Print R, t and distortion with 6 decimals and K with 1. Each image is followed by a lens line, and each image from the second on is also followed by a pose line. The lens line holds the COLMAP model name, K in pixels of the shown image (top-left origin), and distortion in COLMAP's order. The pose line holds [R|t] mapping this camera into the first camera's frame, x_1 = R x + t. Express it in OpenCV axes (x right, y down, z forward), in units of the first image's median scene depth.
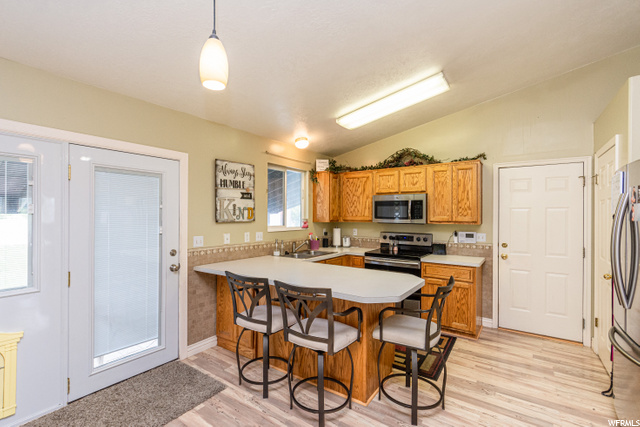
lens RADIAL K [[287.0, 0, 316.5], [0, 287.0, 213.8], [0, 0, 1]] dist [-0.001077, -0.000617]
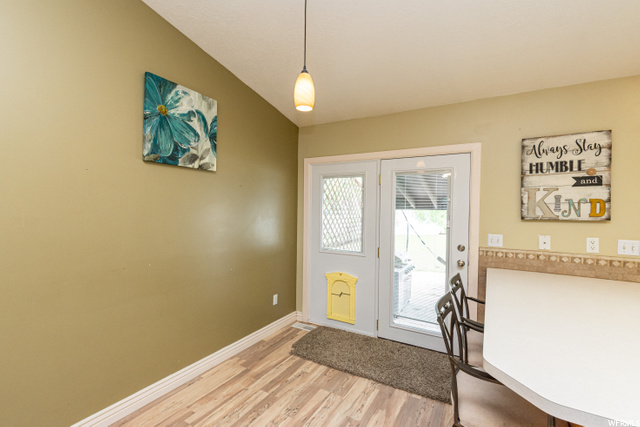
lens RADIAL K [[287.0, 0, 316.8], [0, 287.0, 212.4], [0, 0, 1]] dist [-0.001077, -0.000617]
pose [[0.115096, 0.015910, -0.993227, 0.351756], [-0.001967, 0.999873, 0.015788, -0.001132], [0.993352, 0.000136, 0.115112, 0.332679]]
